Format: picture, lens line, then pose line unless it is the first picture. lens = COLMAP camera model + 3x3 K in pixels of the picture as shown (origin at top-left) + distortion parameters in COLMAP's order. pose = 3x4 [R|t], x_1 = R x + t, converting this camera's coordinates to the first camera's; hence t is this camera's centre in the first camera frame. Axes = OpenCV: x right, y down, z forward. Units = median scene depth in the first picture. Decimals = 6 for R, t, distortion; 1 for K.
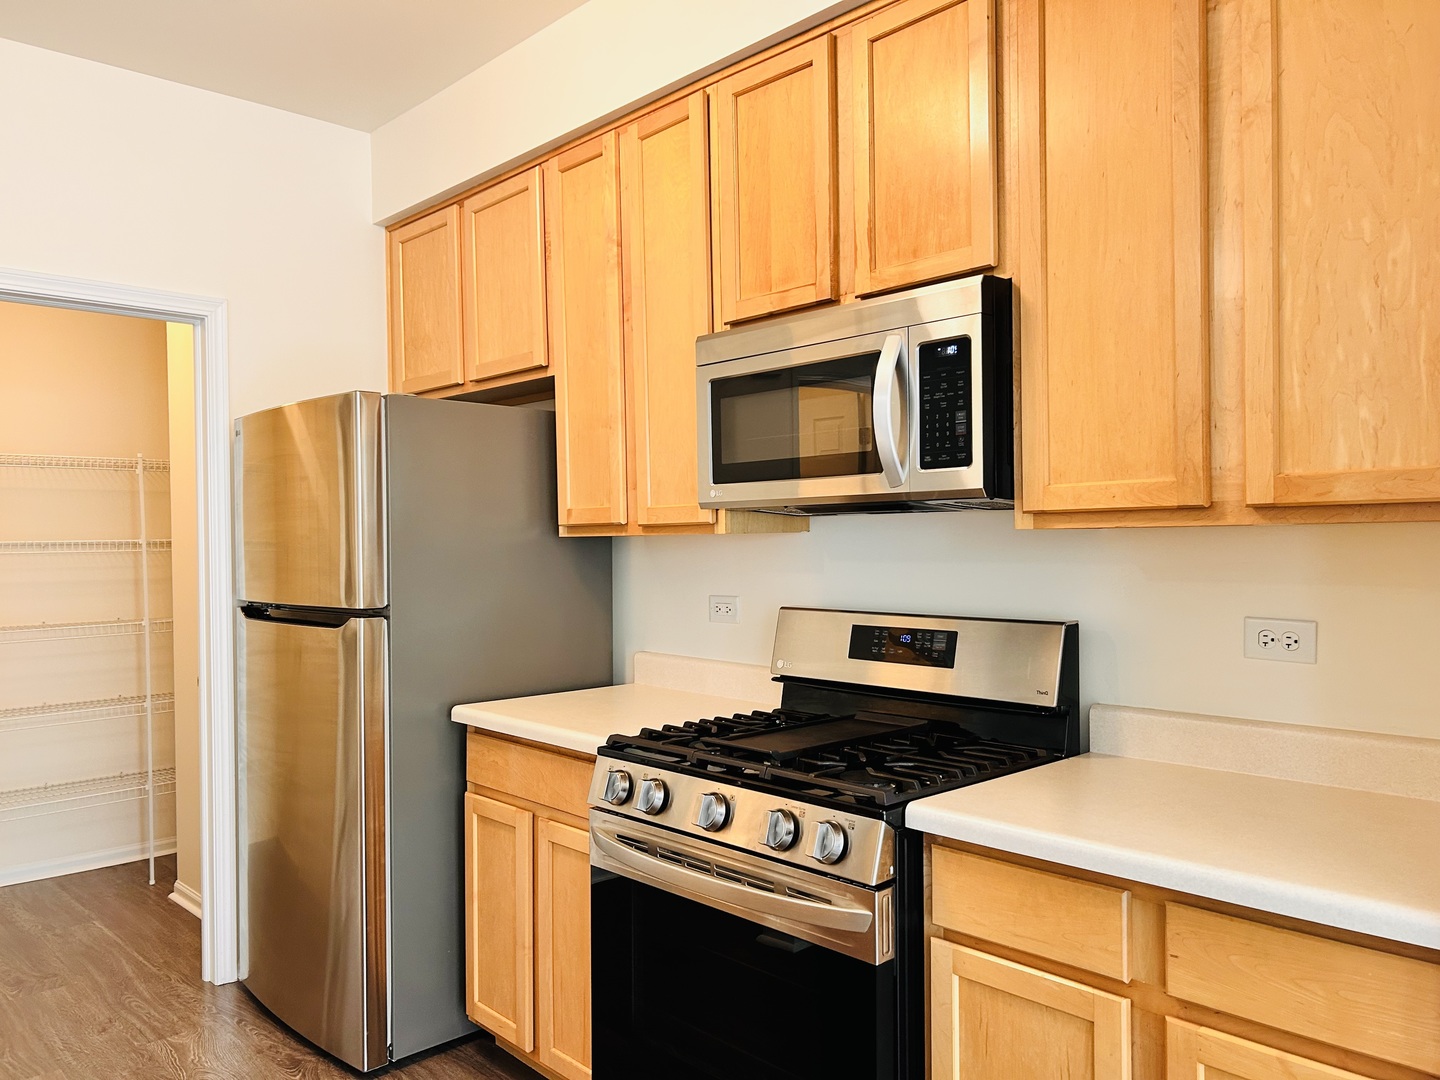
lens RADIAL K [[1085.0, 0, 718.8], [0, 1085.0, 542.2], [0, 0, 1]] dist [0.027662, -0.019402]
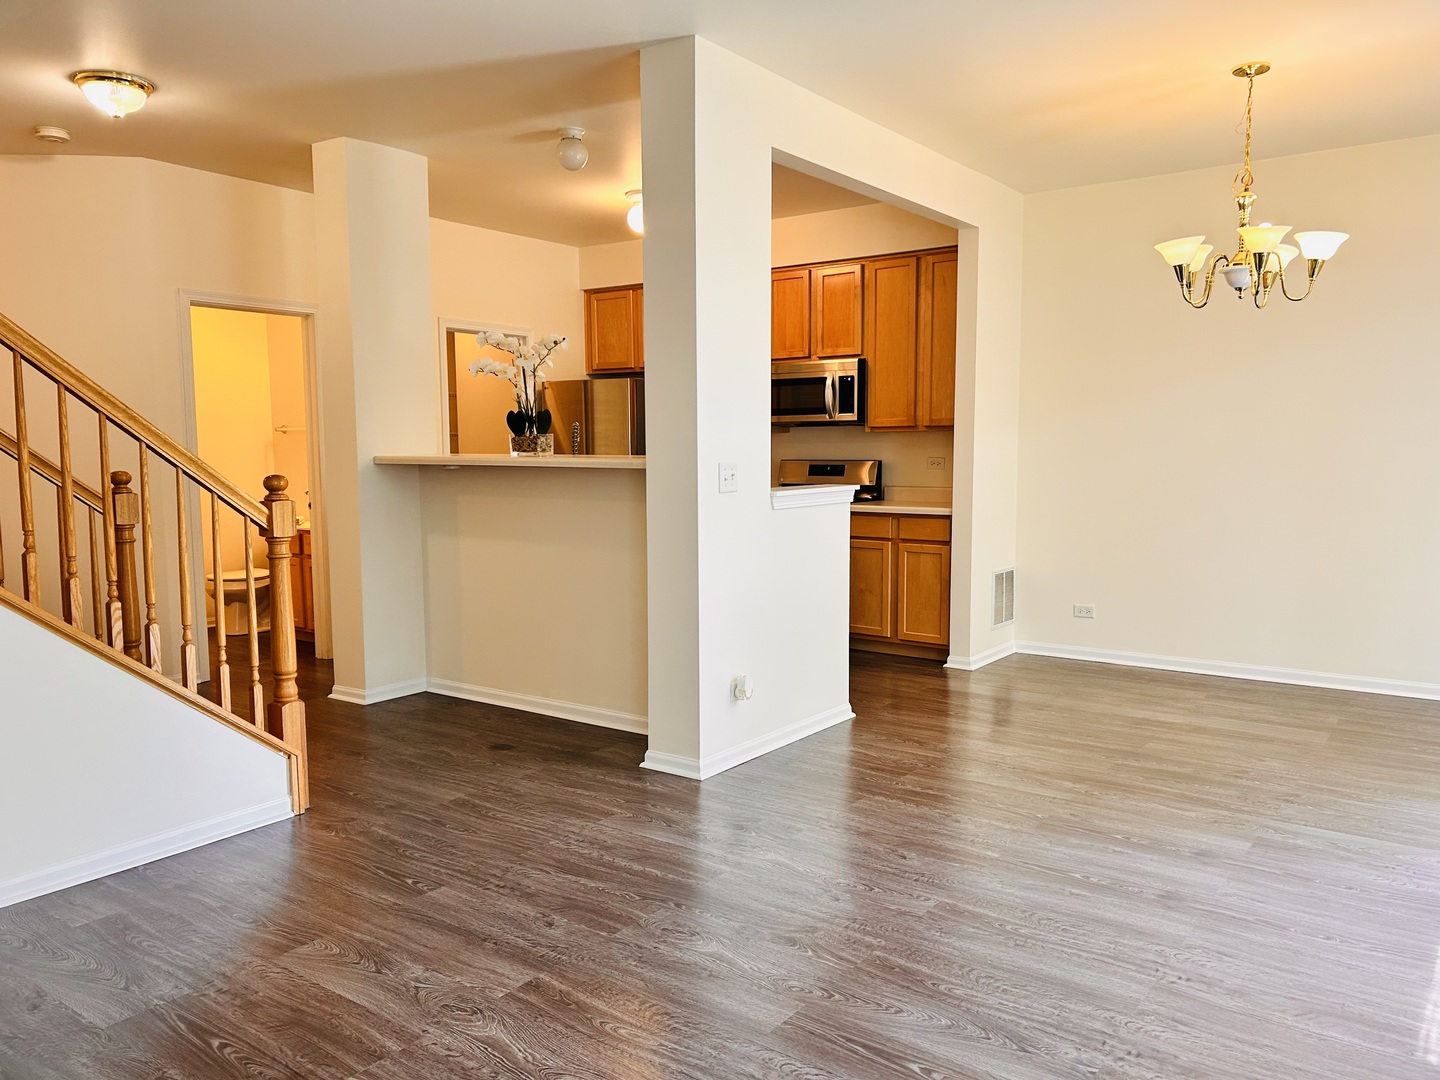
lens RADIAL K [[1085.0, 0, 722.3], [0, 1085.0, 551.5], [0, 0, 1]] dist [0.027662, -0.019402]
pose [[0.985310, -0.006418, 0.170655, -0.755893], [-0.009703, 0.995575, 0.093463, 0.048250], [-0.170500, -0.093746, 0.980888, -2.311271]]
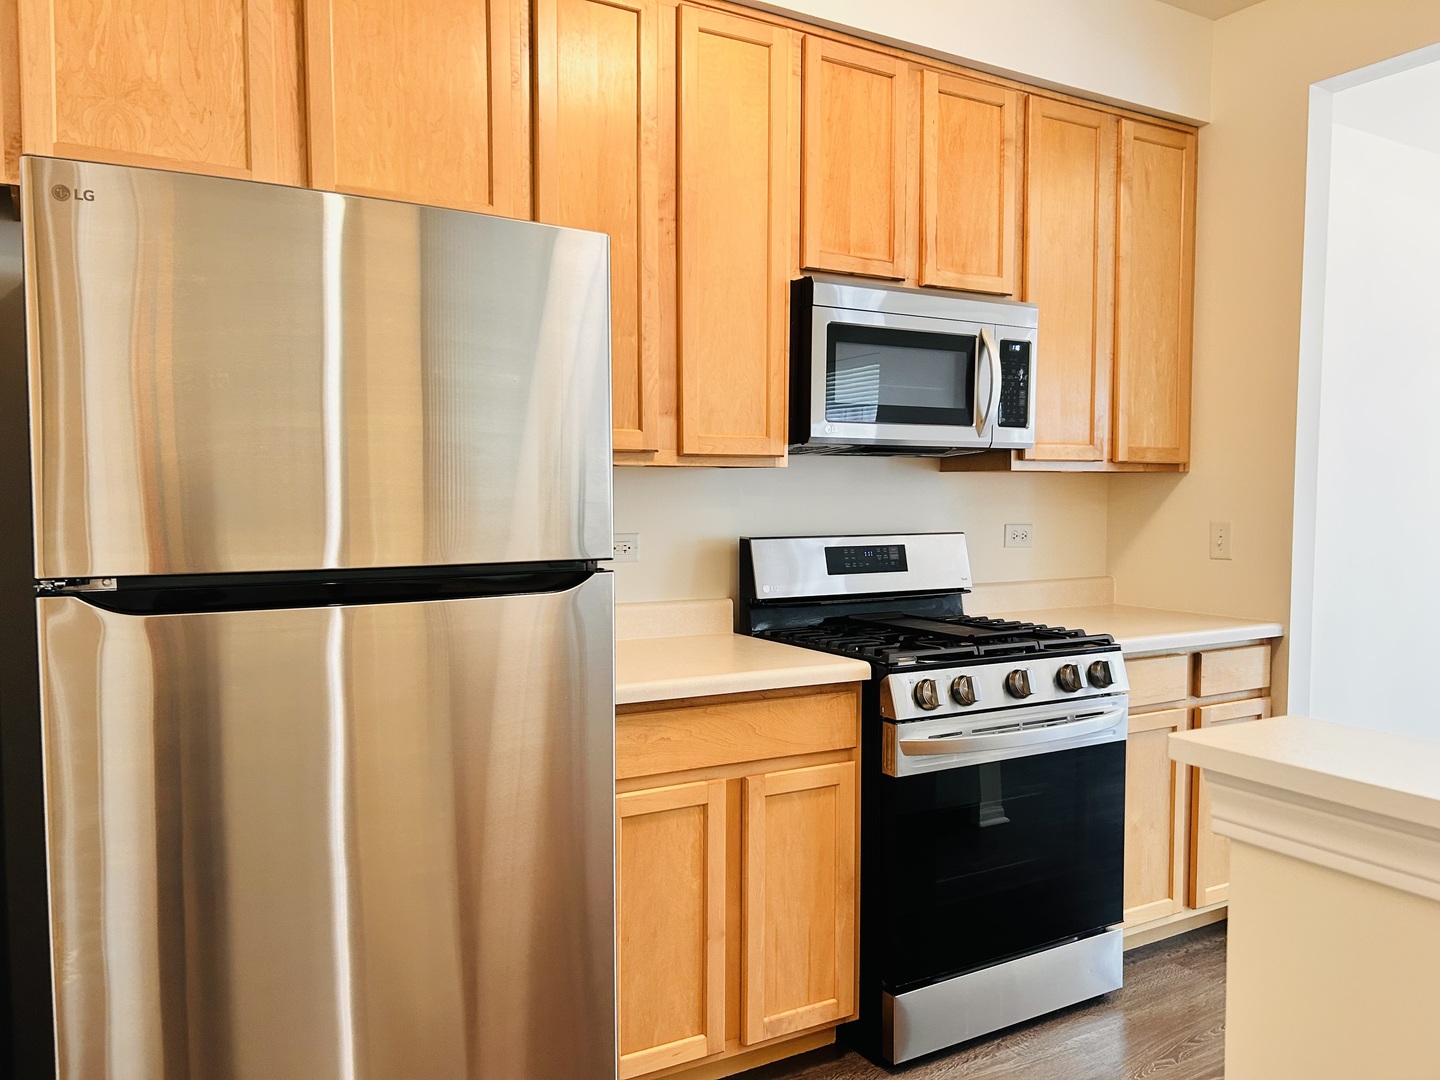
lens RADIAL K [[1085.0, 0, 715.3], [0, 1085.0, 548.3], [0, 0, 1]] dist [0.027662, -0.019402]
pose [[0.219057, -0.038812, 0.974940, -1.313720], [-0.000843, 0.999201, 0.039967, 0.036817], [-0.975712, -0.009577, 0.218849, 1.057890]]
